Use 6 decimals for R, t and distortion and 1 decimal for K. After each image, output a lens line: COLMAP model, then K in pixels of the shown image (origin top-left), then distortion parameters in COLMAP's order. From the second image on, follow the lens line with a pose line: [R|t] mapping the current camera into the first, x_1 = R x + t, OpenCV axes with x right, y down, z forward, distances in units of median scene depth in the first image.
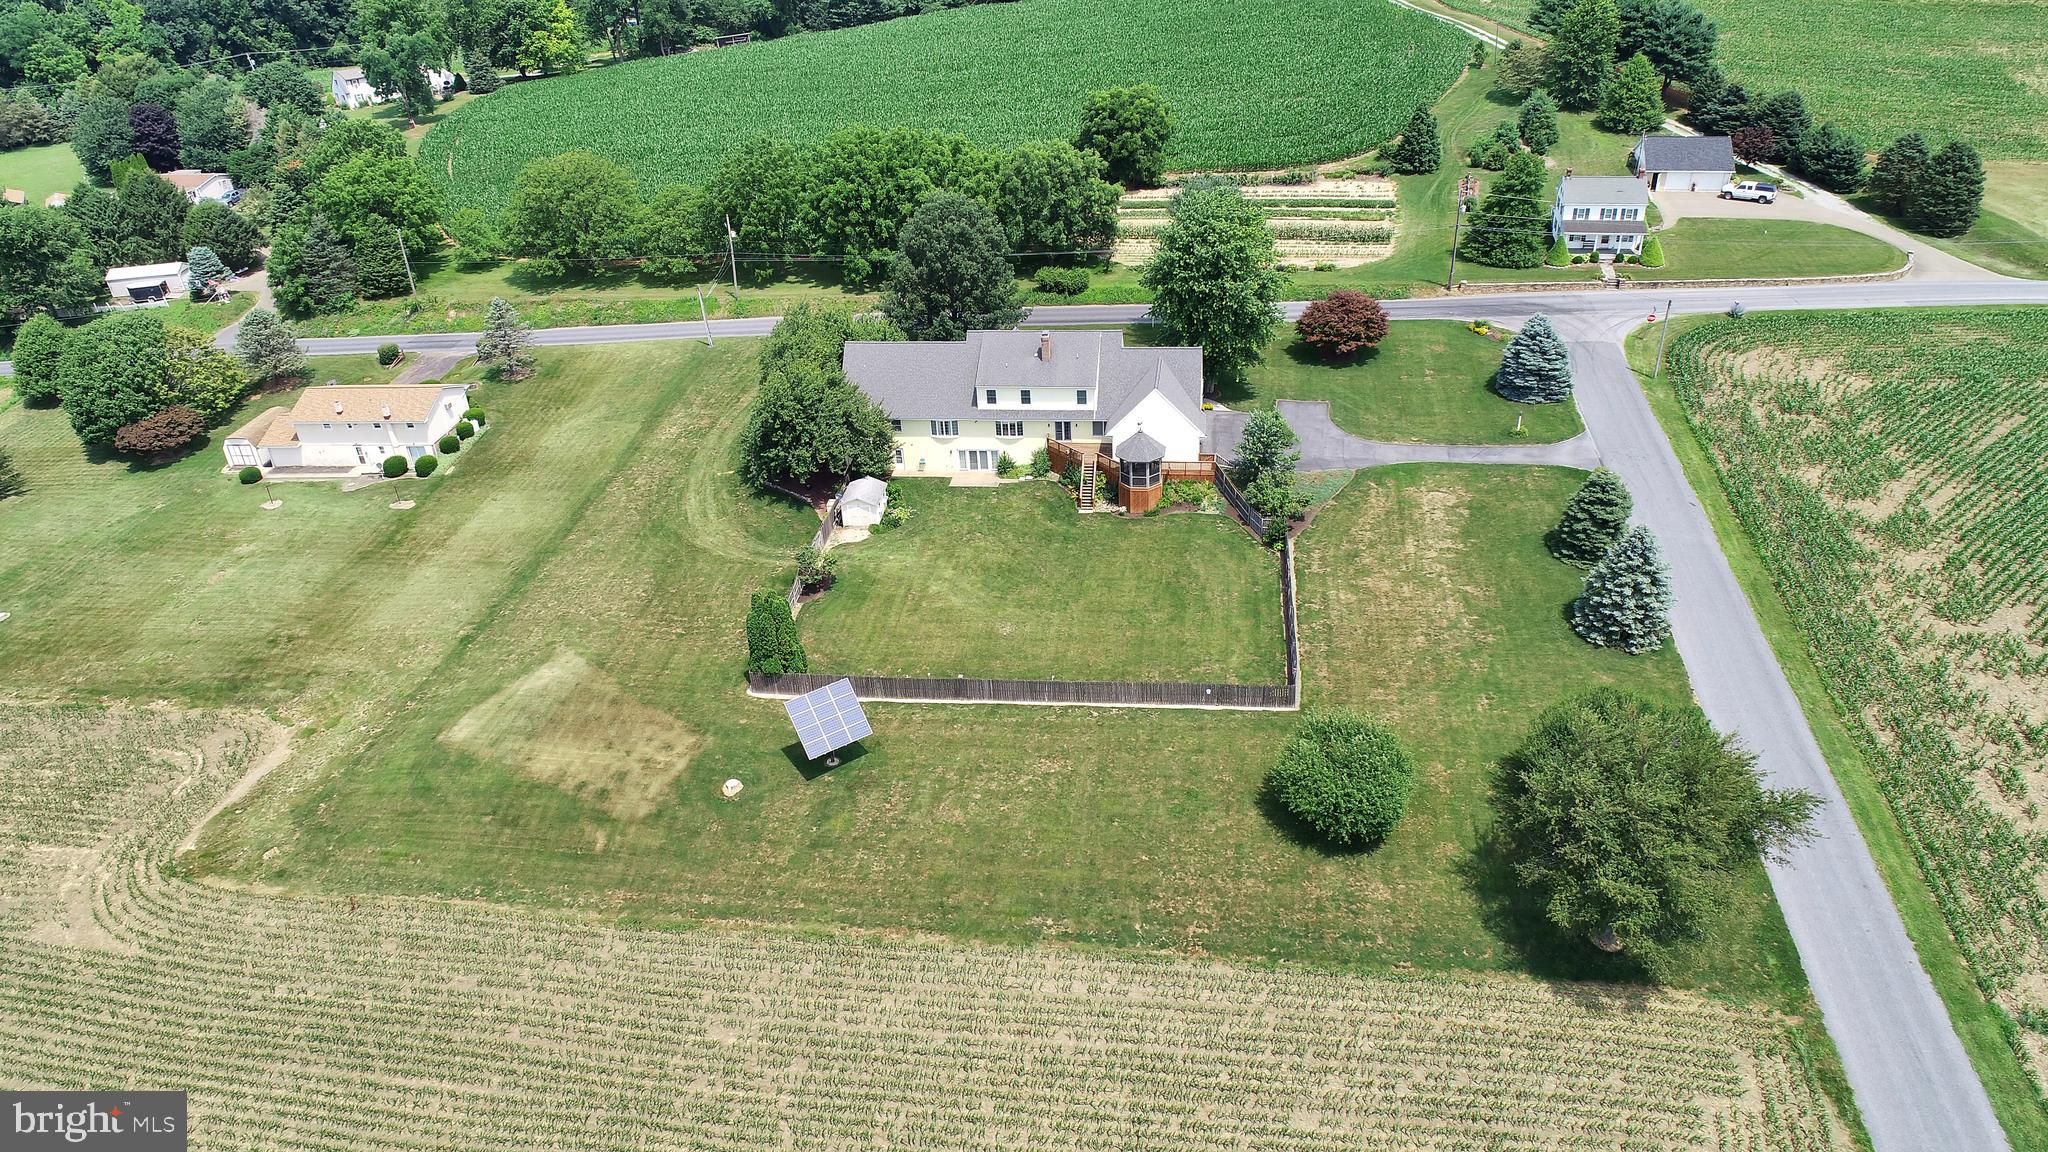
lens RADIAL K [[1378.5, 0, 1018.4], [0, 1378.5, 569.2], [0, 0, 1]] dist [0.000158, -0.004900]
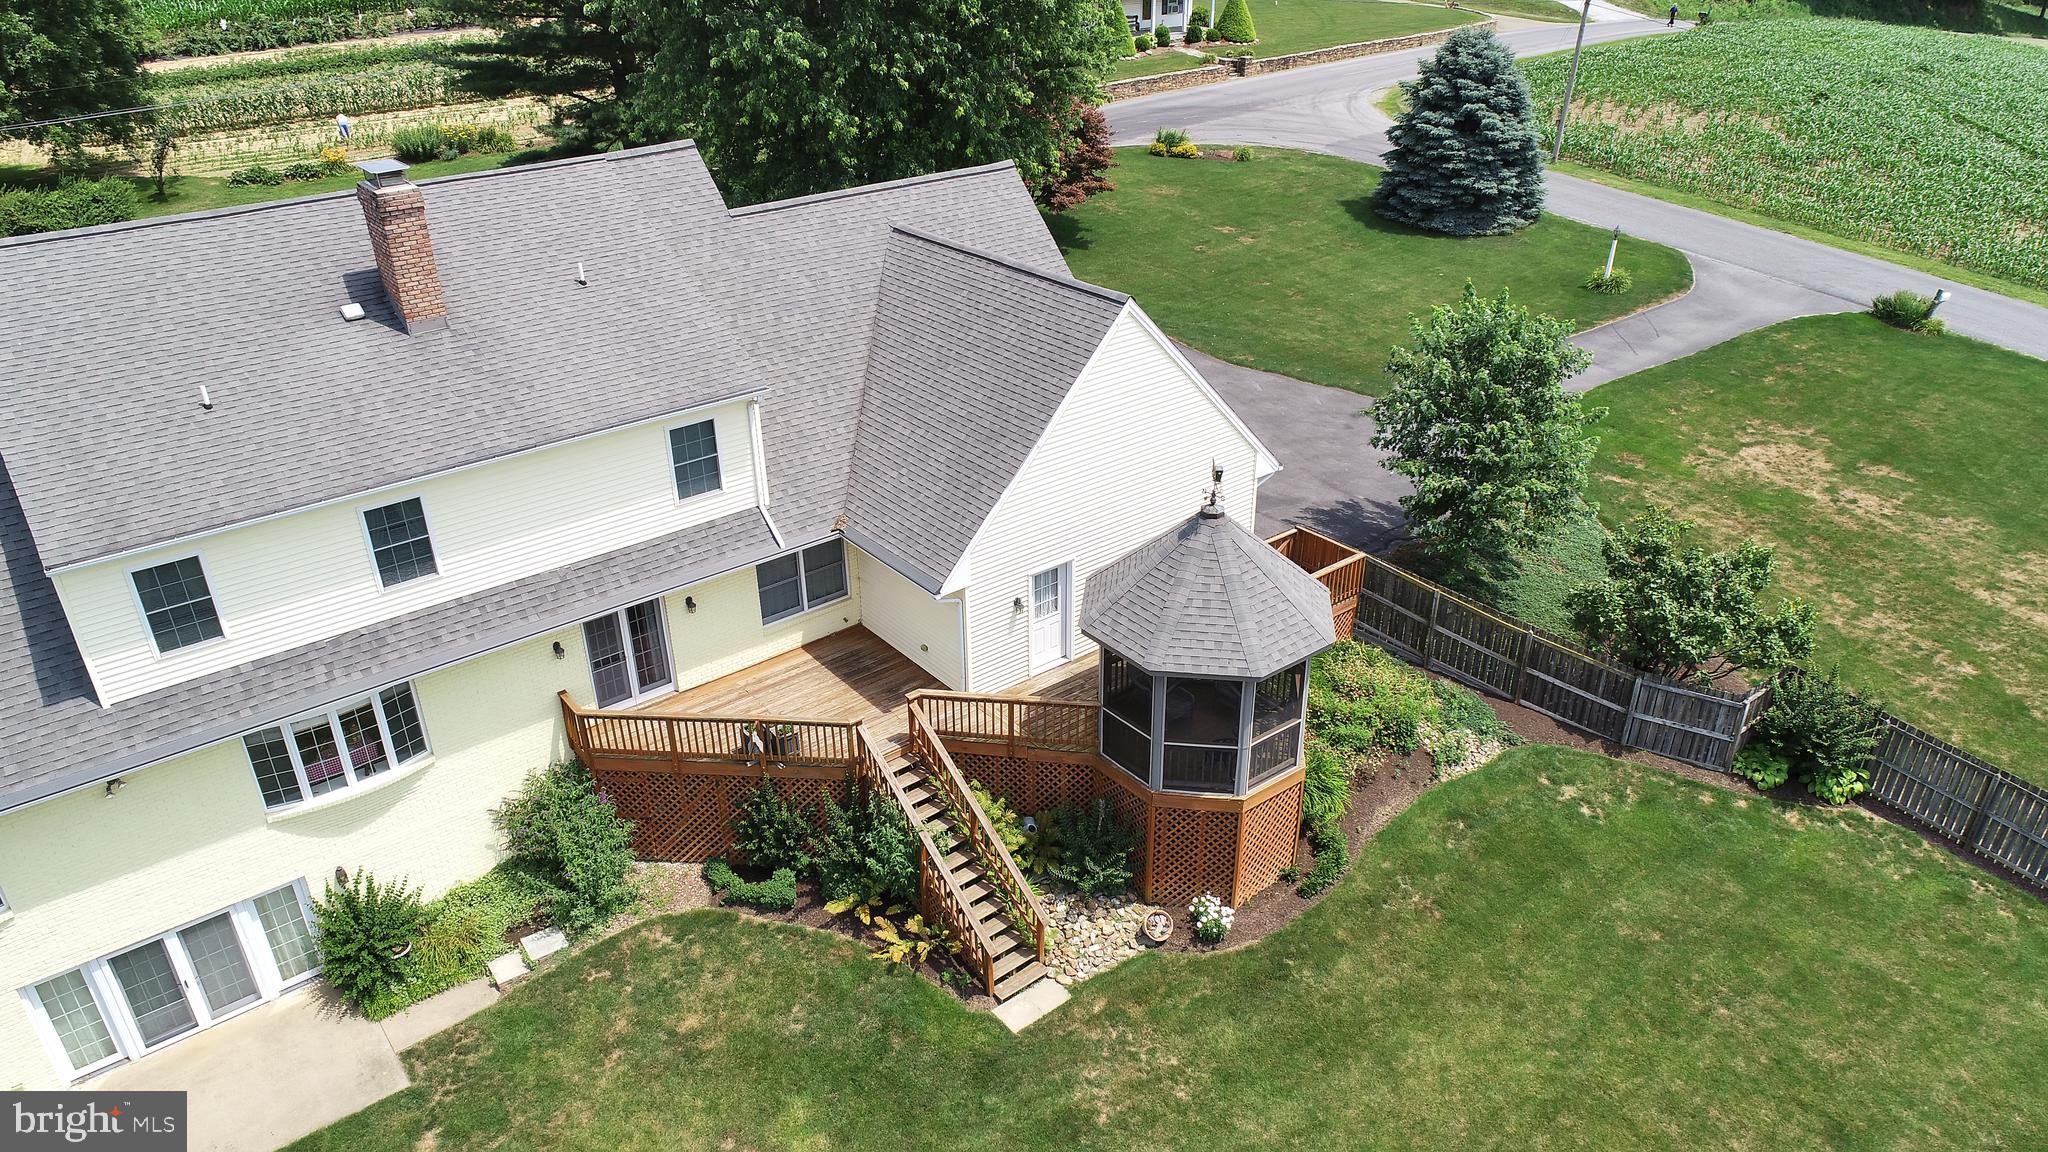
lens RADIAL K [[1368.3, 0, 1018.7], [0, 1368.3, 582.8], [0, 0, 1]] dist [-0.003165, 0.001398]
pose [[0.691731, -0.305565, 0.654322, -0.054817], [0.333828, 0.938750, 0.085478, -0.107887], [-0.640364, 0.159303, 0.751369, 0.813672]]
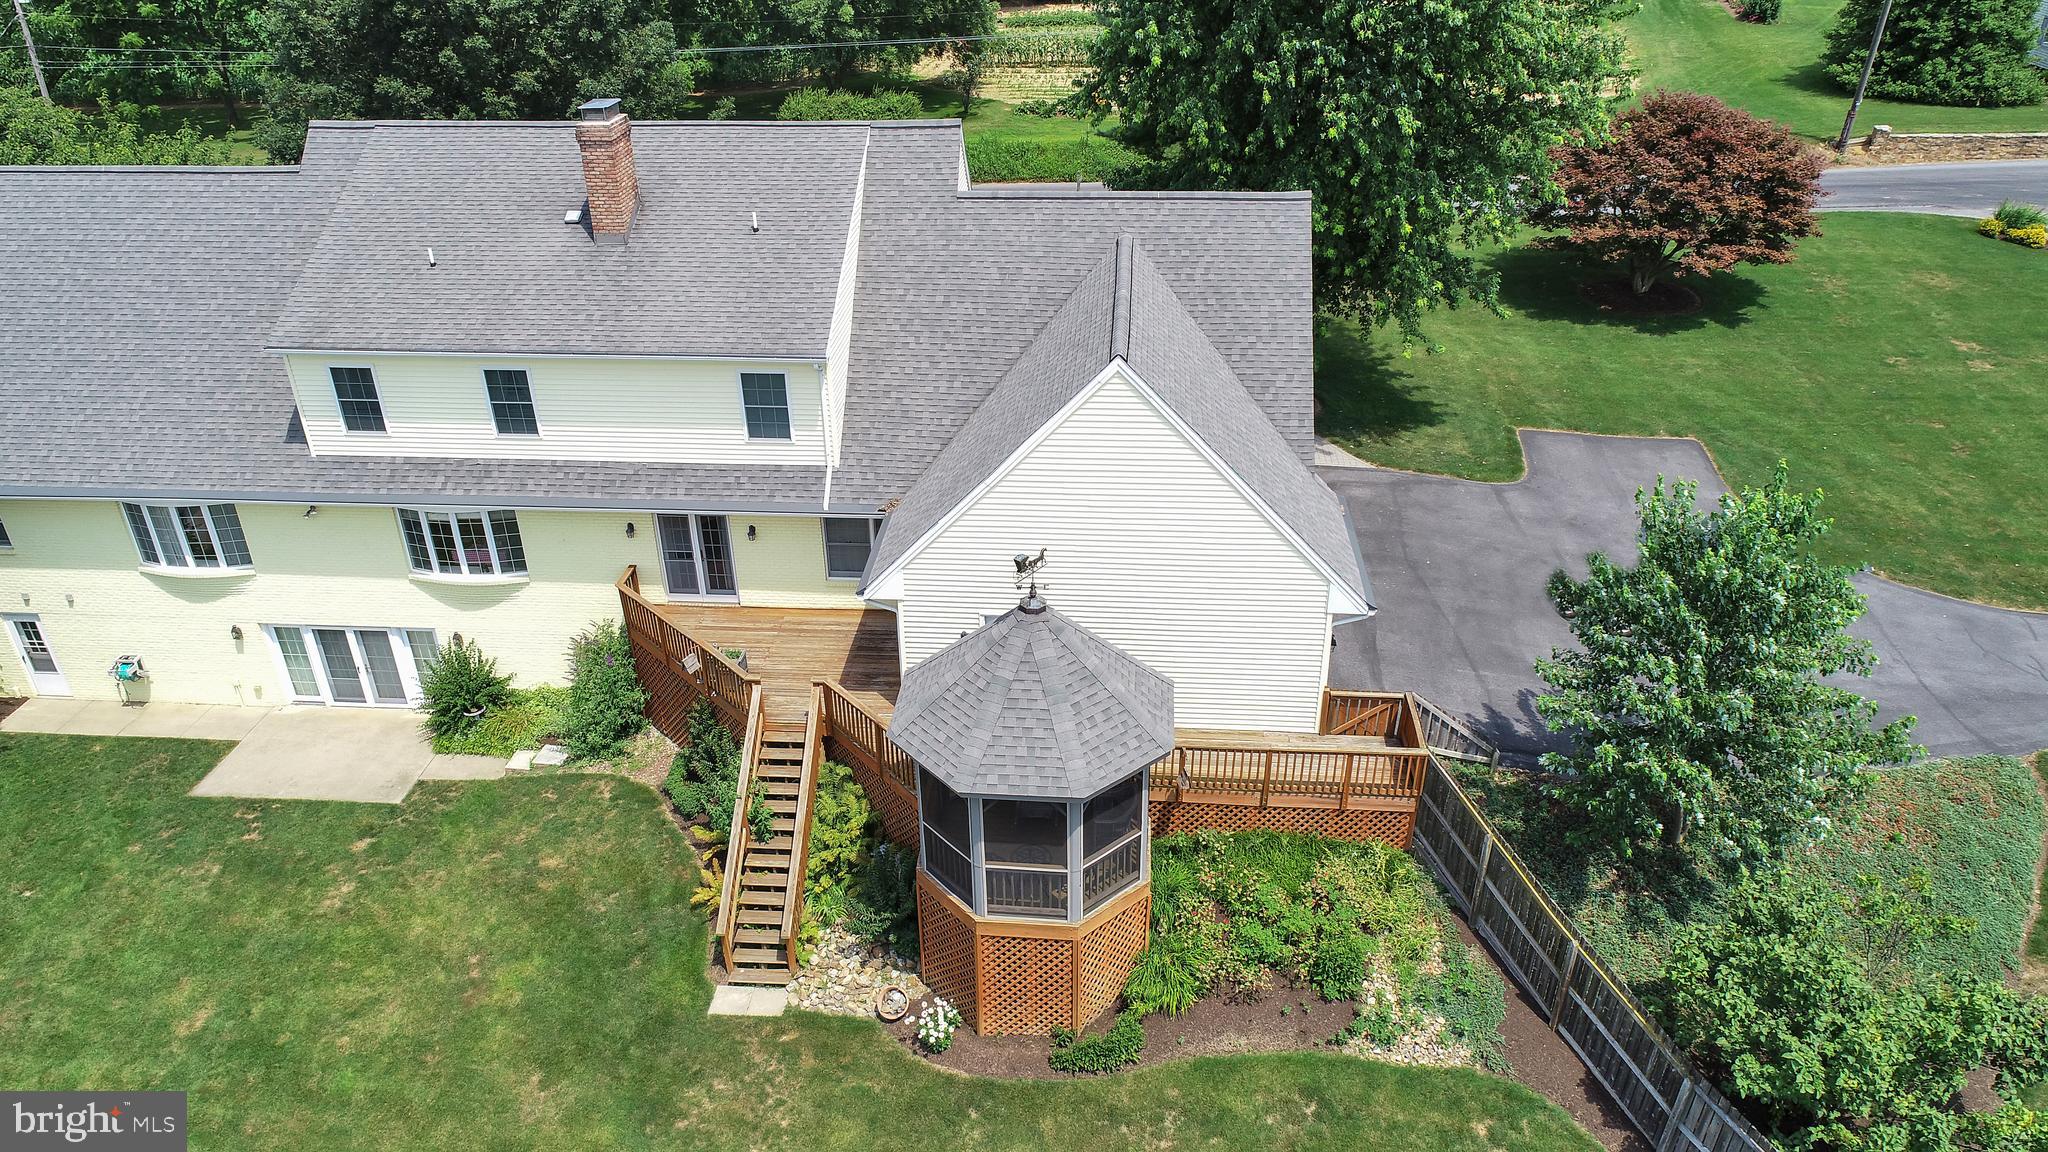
lens RADIAL K [[1368.6, 0, 1019.9], [0, 1368.6, 585.3], [0, 0, 1]] dist [-0.005416, -0.000348]
pose [[0.997694, 0.004585, 0.067717, 0.070073], [-0.004188, 0.999973, -0.005992, -0.094248], [-0.067743, 0.005694, 0.997687, 0.772702]]
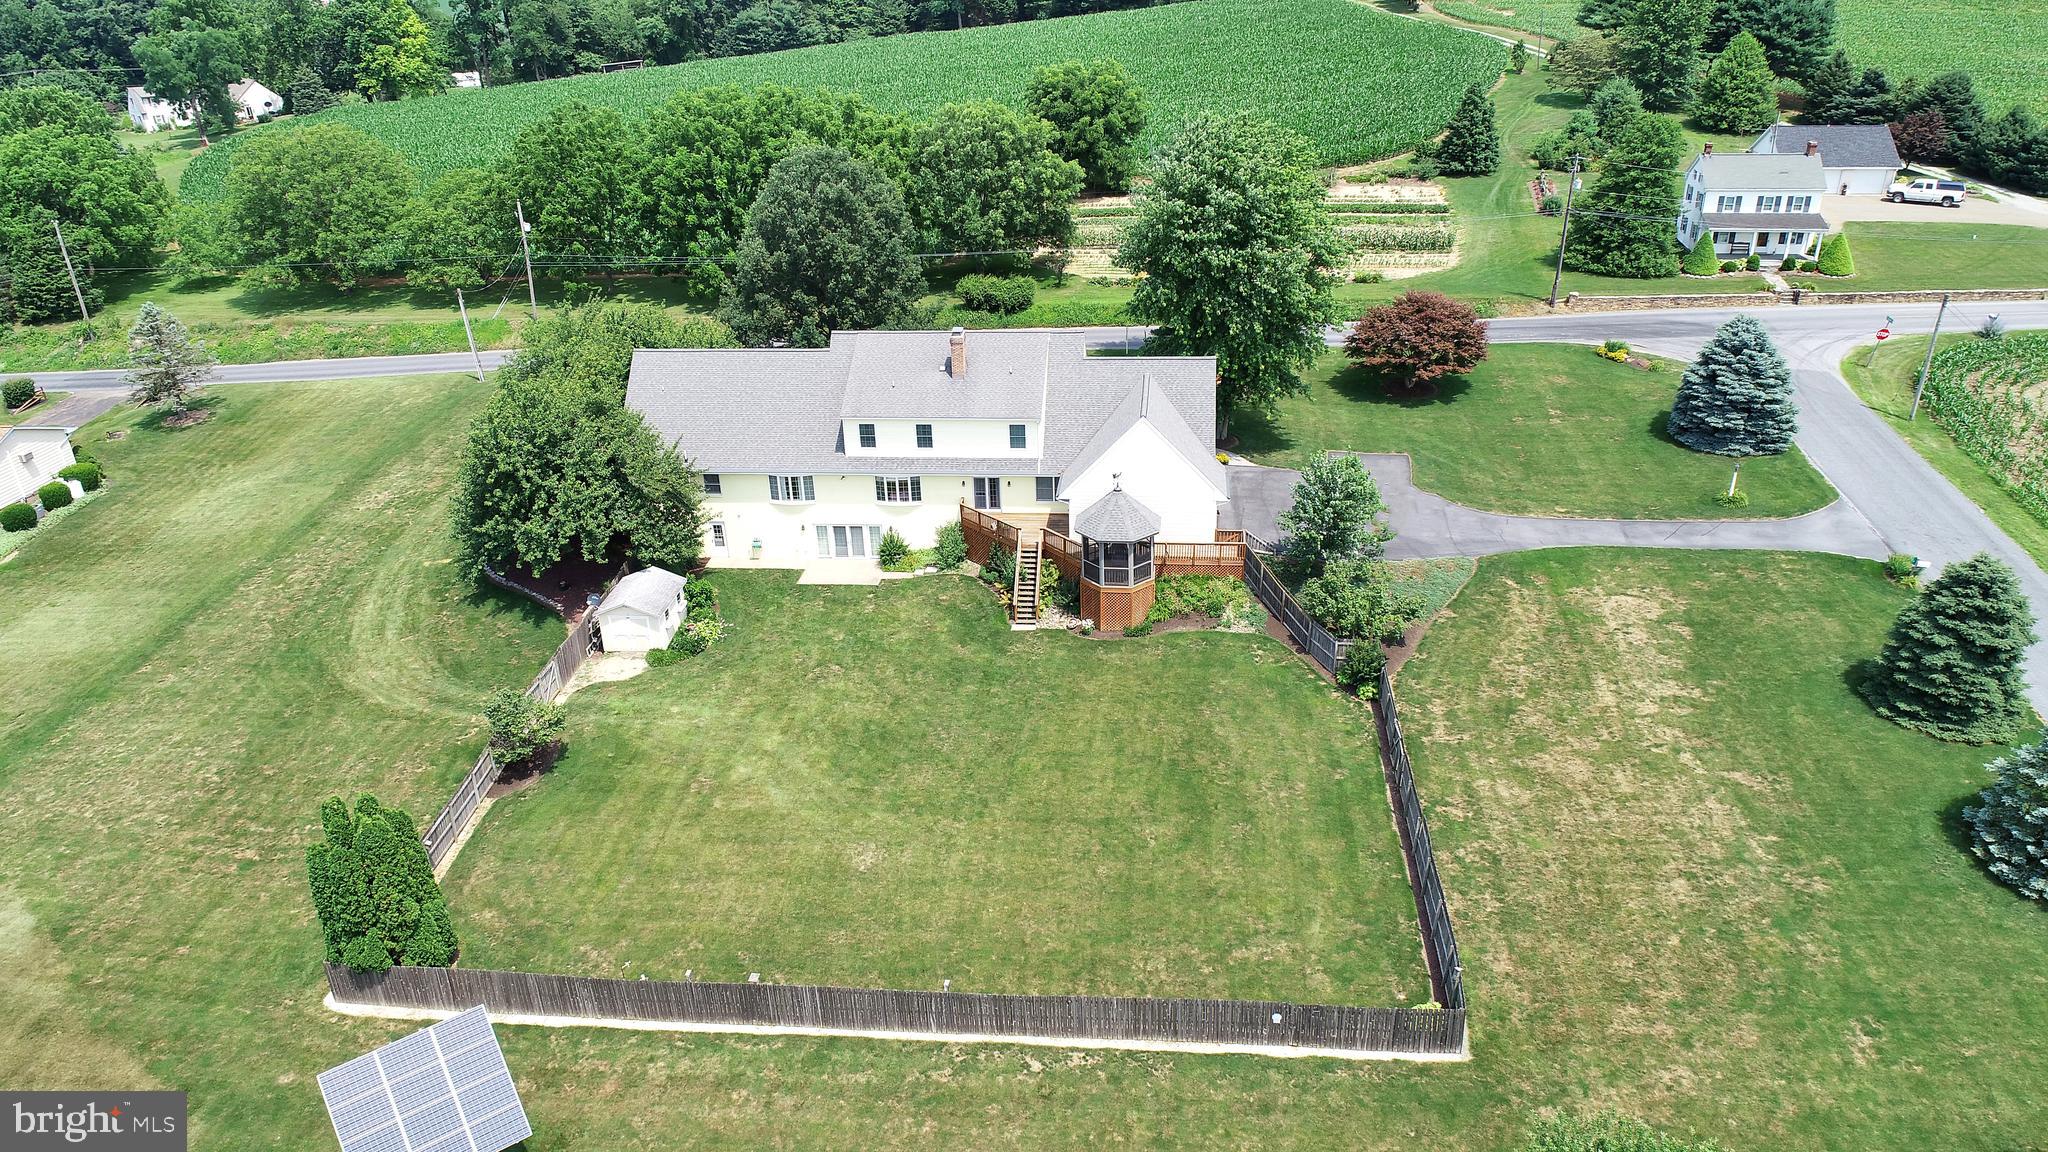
lens RADIAL K [[1368.6, 0, 1019.9], [0, 1368.6, 585.3], [0, 0, 1]] dist [-0.005416, -0.000348]
pose [[0.999383, 0.003001, 0.034998, 0.025913], [-0.000736, 0.997914, -0.064546, -0.021531], [-0.035119, 0.064481, 0.997301, 0.405368]]
